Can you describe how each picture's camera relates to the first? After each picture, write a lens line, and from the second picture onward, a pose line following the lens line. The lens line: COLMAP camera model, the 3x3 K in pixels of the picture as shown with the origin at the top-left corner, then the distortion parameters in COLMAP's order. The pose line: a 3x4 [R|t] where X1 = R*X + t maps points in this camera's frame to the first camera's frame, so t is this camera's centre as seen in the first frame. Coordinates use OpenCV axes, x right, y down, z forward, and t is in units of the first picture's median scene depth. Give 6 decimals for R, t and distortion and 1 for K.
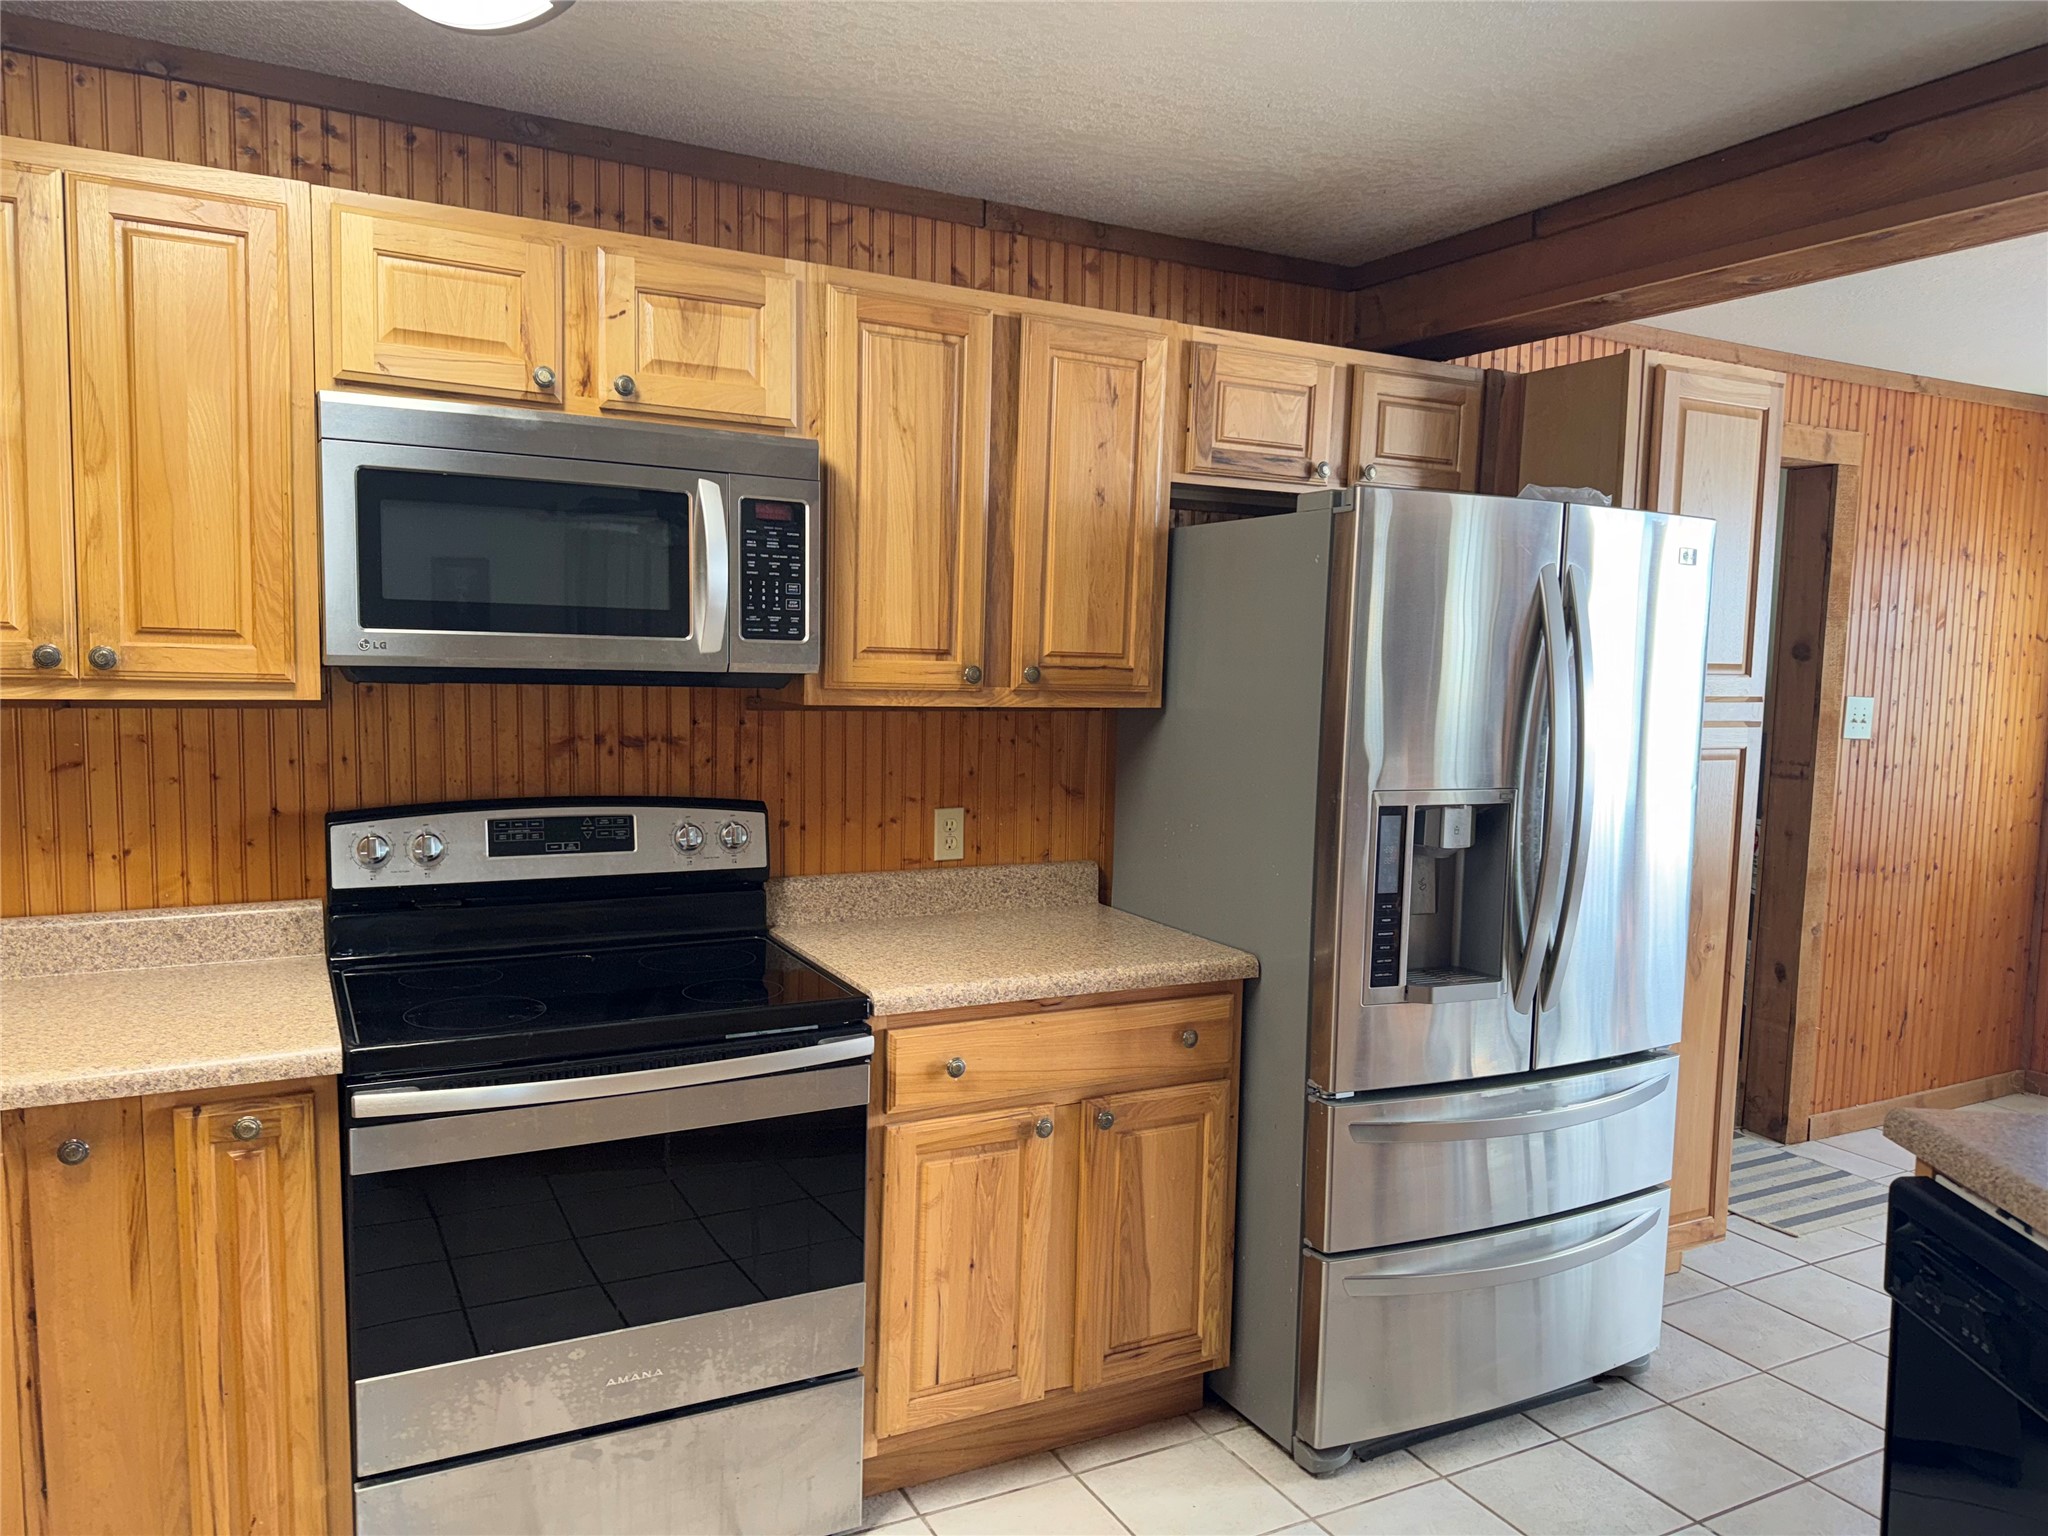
lens RADIAL K [[1459.5, 0, 1041.6], [0, 1459.5, 790.4], [0, 0, 1]] dist [0.034617, -0.052426]
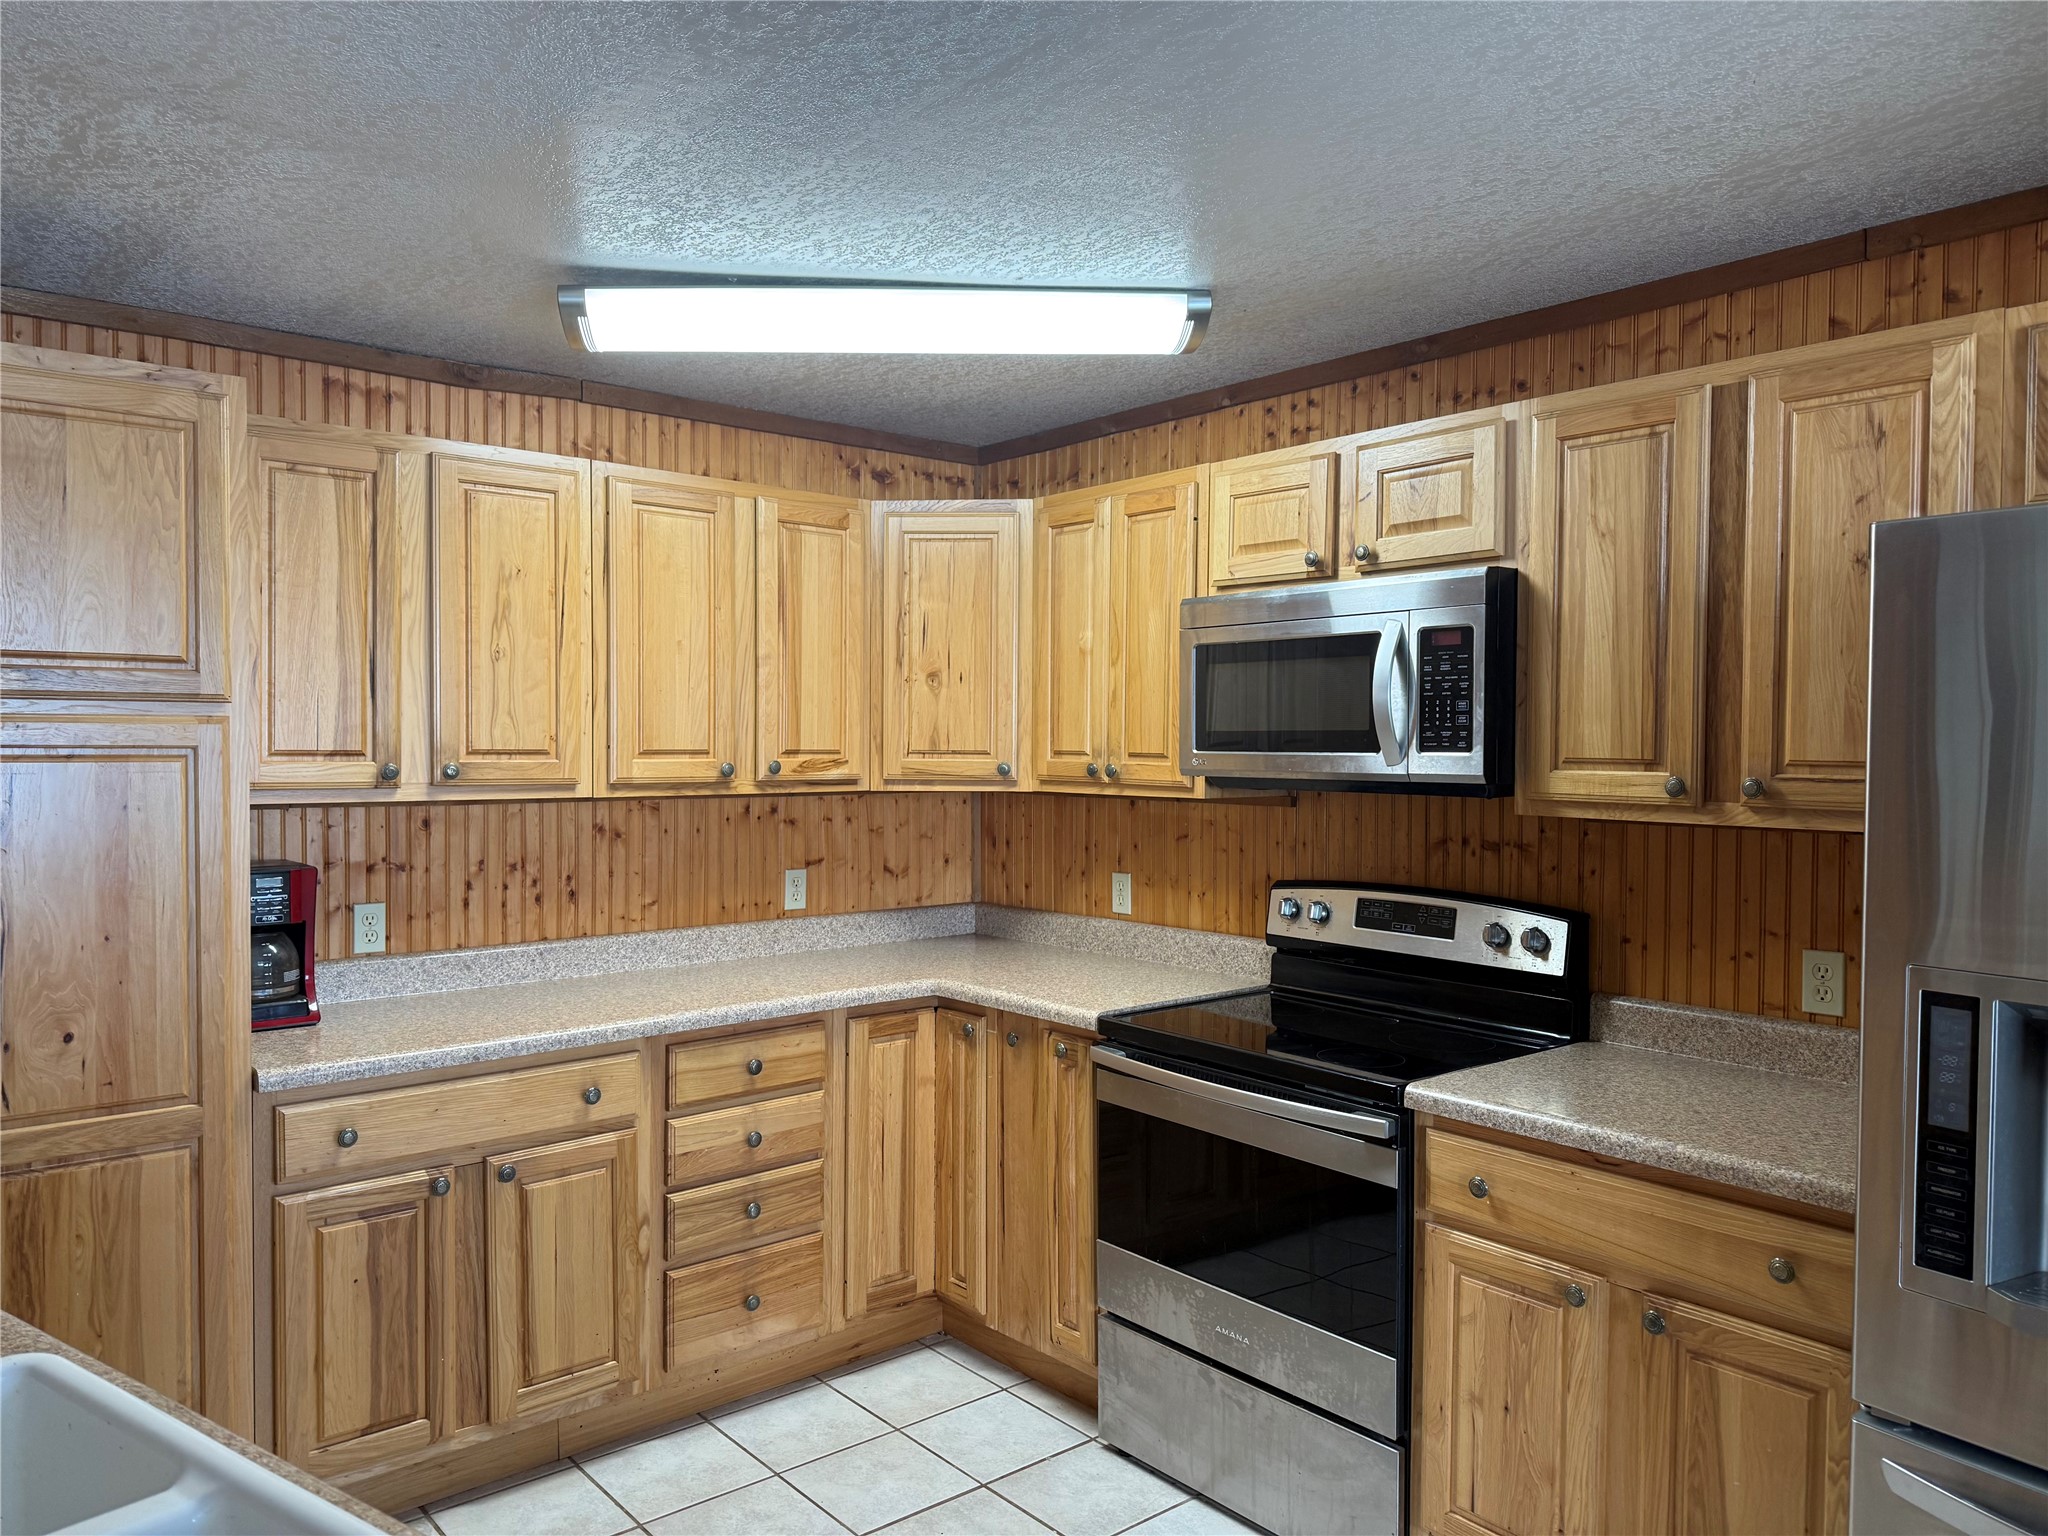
lens RADIAL K [[1459.5, 0, 1033.9], [0, 1459.5, 772.0], [0, 0, 1]] dist [0.034617, -0.052426]
pose [[0.185003, -0.003055, -0.982733, 0.796862], [-0.095044, 0.995252, -0.020986, -0.034344], [0.978131, 0.097285, 0.183834, 0.469928]]
